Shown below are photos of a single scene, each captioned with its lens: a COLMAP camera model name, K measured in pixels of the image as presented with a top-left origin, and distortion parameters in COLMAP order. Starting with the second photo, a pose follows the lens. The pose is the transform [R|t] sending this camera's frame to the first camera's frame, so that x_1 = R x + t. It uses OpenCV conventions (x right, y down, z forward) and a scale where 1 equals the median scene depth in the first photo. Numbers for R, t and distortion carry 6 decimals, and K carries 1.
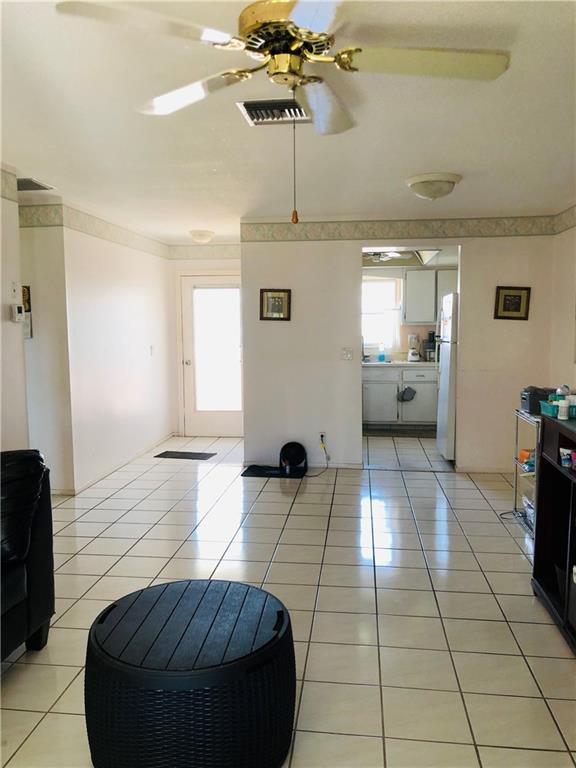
lens RADIAL K [[635.5, 0, 281.7], [0, 635.5, 379.4], [0, 0, 1]] dist [0.016018, -0.014405]
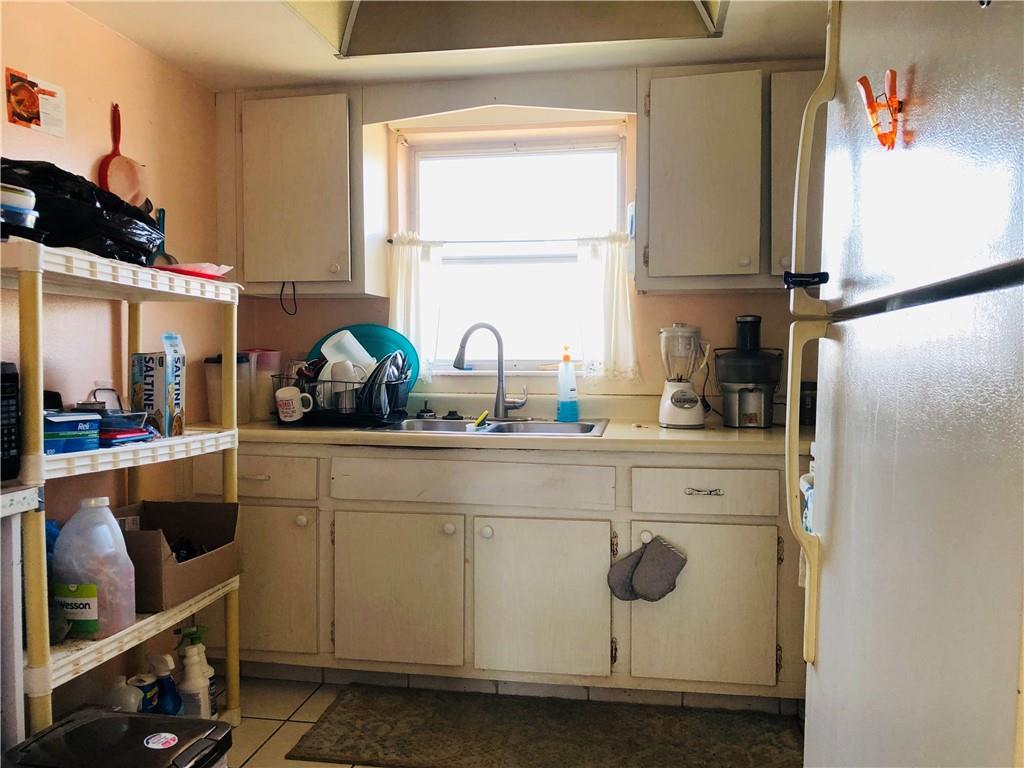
lens RADIAL K [[838.4, 0, 512.0], [0, 838.4, 384.0], [0, 0, 1]] dist [0.064341, -0.059432]
pose [[0.999347, 0.007851, -0.035263, 0.198391], [-0.009647, 0.998649, -0.051060, -0.037092], [0.034814, 0.051367, 0.998073, 0.858976]]
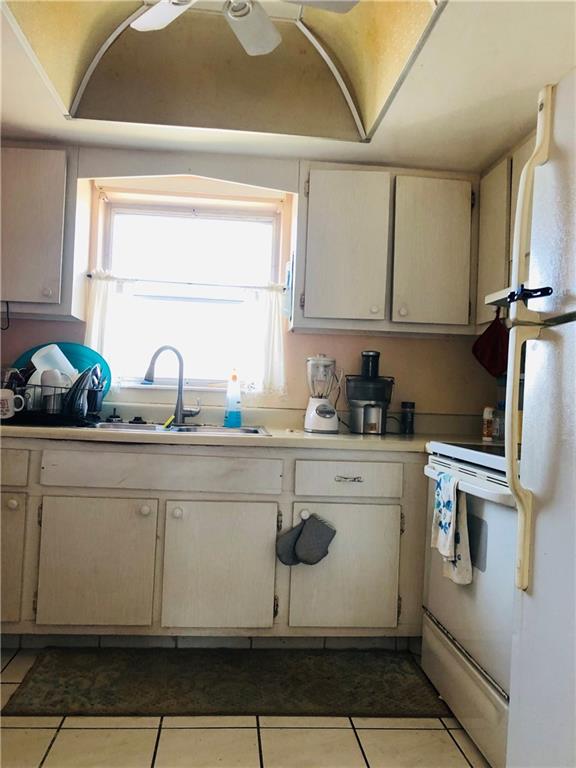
lens RADIAL K [[630.8, 0, 279.7], [0, 630.8, 383.2], [0, 0, 1]] dist [0.037182, -0.003814]
pose [[0.976675, 0.049883, 0.208846, 0.147728], [-0.027067, 0.993484, -0.110714, -0.021765], [-0.213008, 0.102479, 0.971661, 0.885134]]
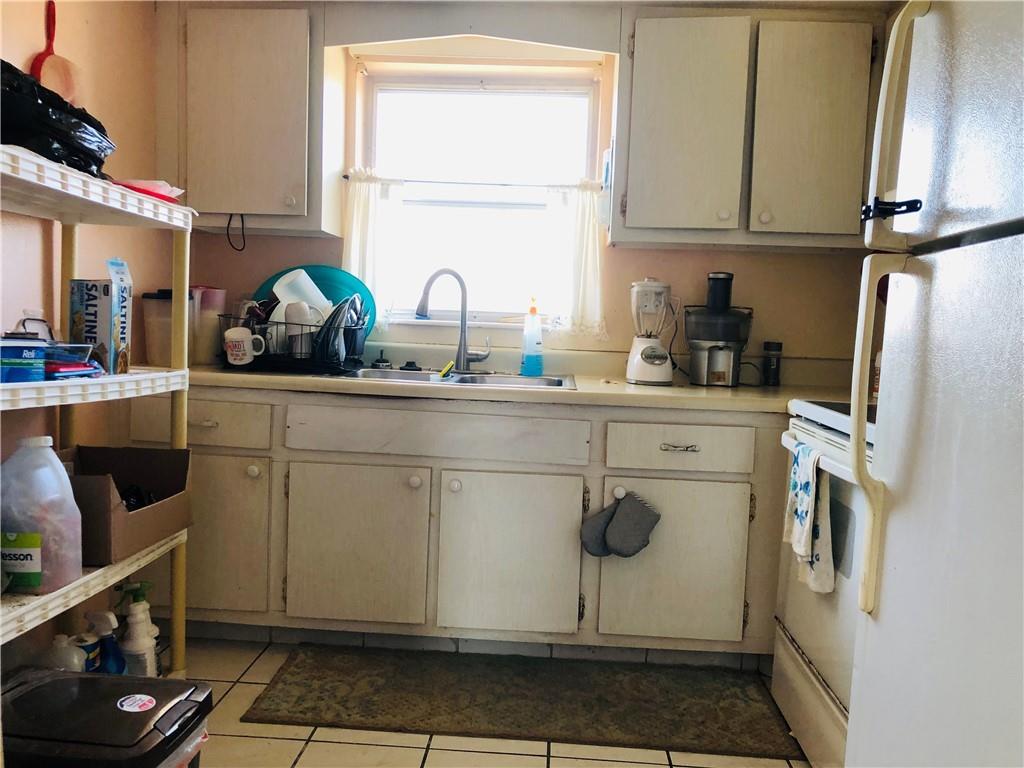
lens RADIAL K [[841.1, 0, 516.4], [0, 841.1, 388.1], [0, 0, 1]] dist [0.037182, -0.003814]
pose [[0.996016, 0.037405, 0.080948, 0.166560], [-0.036792, 0.999282, -0.009047, -0.028732], [-0.081228, 0.006033, 0.996677, 0.878604]]
